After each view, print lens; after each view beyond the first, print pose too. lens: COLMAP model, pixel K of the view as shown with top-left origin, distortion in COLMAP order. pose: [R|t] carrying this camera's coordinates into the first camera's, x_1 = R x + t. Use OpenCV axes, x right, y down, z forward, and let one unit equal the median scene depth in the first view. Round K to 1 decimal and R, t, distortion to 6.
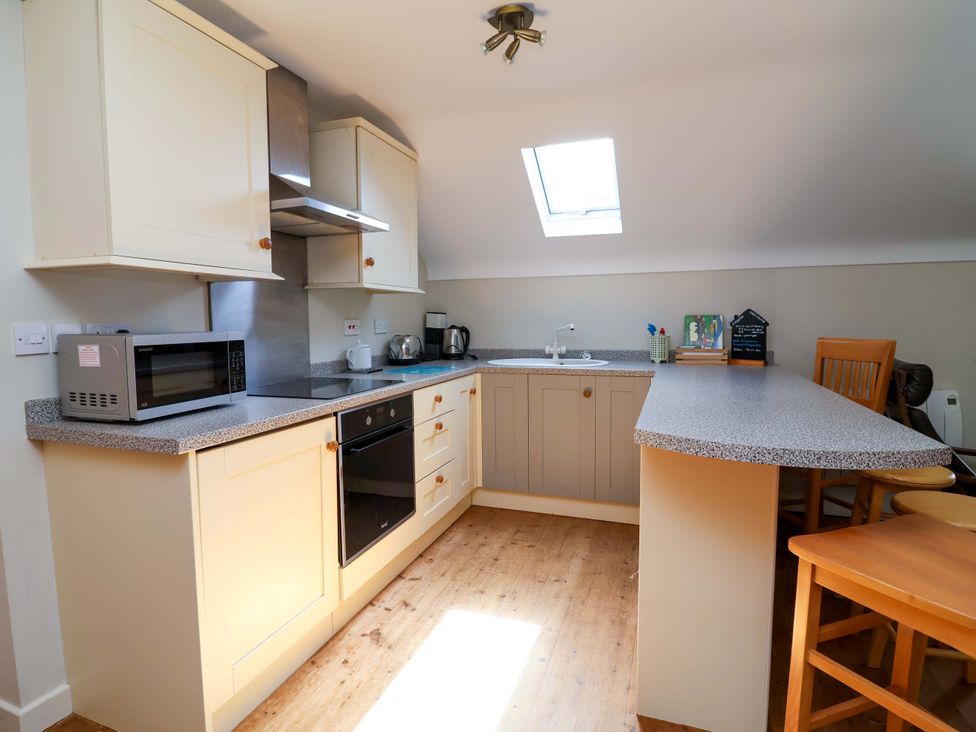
lens RADIAL K [[524.5, 0, 477.2], [0, 524.5, 364.3], [0, 0, 1]] dist [-0.002563, -0.004421]
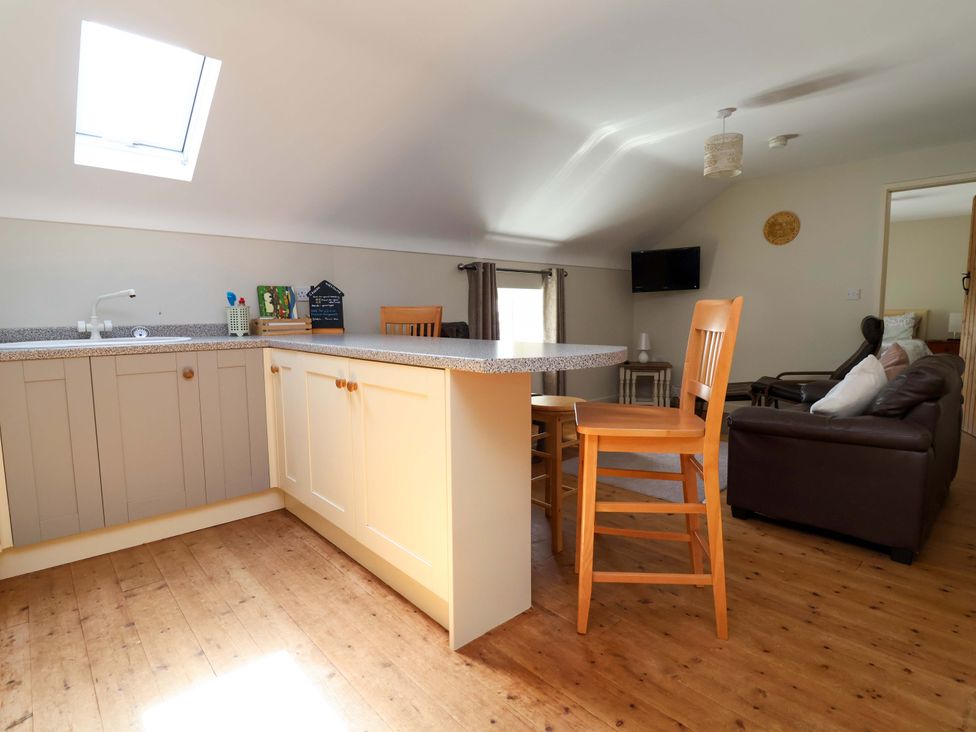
lens RADIAL K [[511.1, 0, 476.3], [0, 511.1, 364.9], [0, 0, 1]] dist [0.000868, -0.012860]
pose [[0.468770, -0.082426, 0.879466, -0.263385], [0.079723, 0.995521, 0.050809, 0.037019], [-0.879715, 0.046296, 0.473241, 0.247031]]
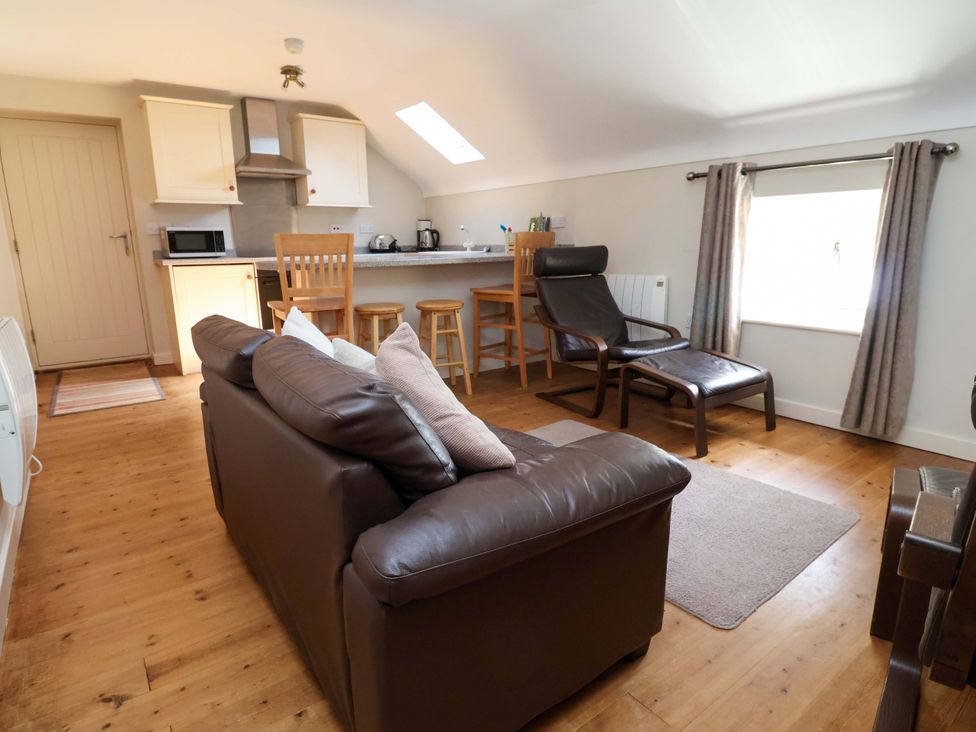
lens RADIAL K [[541.1, 0, 481.0], [0, 541.1, 364.3], [0, 0, 1]] dist [-0.002747, -0.010029]
pose [[0.836966, 0.122870, -0.533283, 1.184513], [-0.043231, 0.986269, 0.159390, 0.068554], [0.545545, -0.110349, 0.830785, -0.293866]]
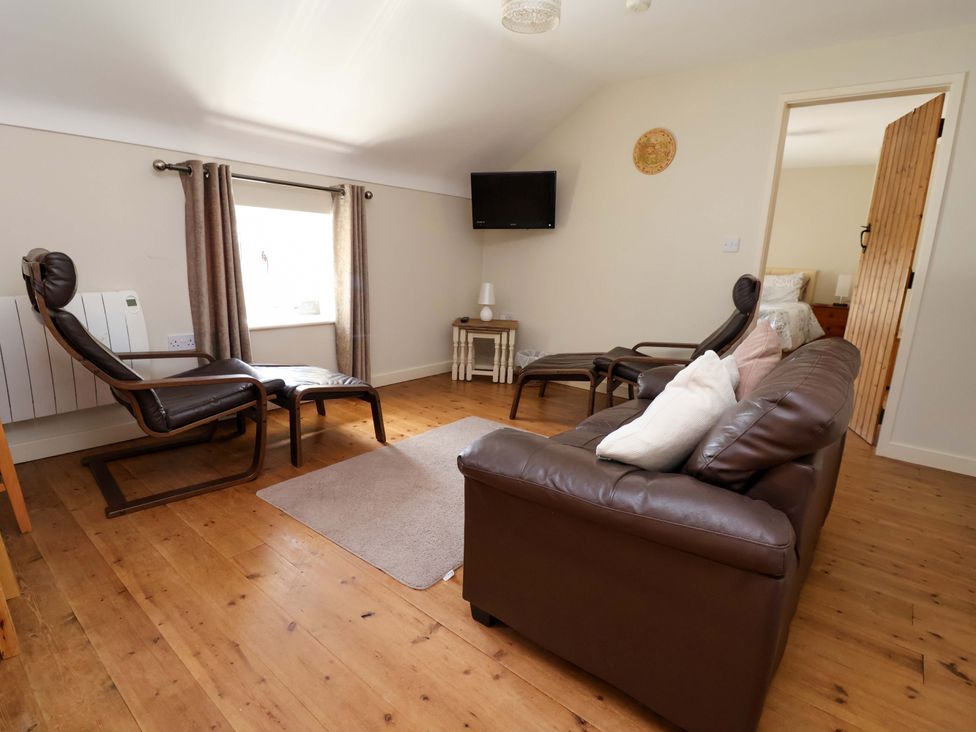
lens RADIAL K [[511.1, 0, 478.6], [0, 511.1, 362.7], [0, 0, 1]] dist [0.000868, -0.012860]
pose [[0.335977, -0.169990, 0.926403, 0.256550], [0.034008, 0.985126, 0.168432, 0.042527], [-0.941256, -0.025084, 0.336761, 0.120422]]
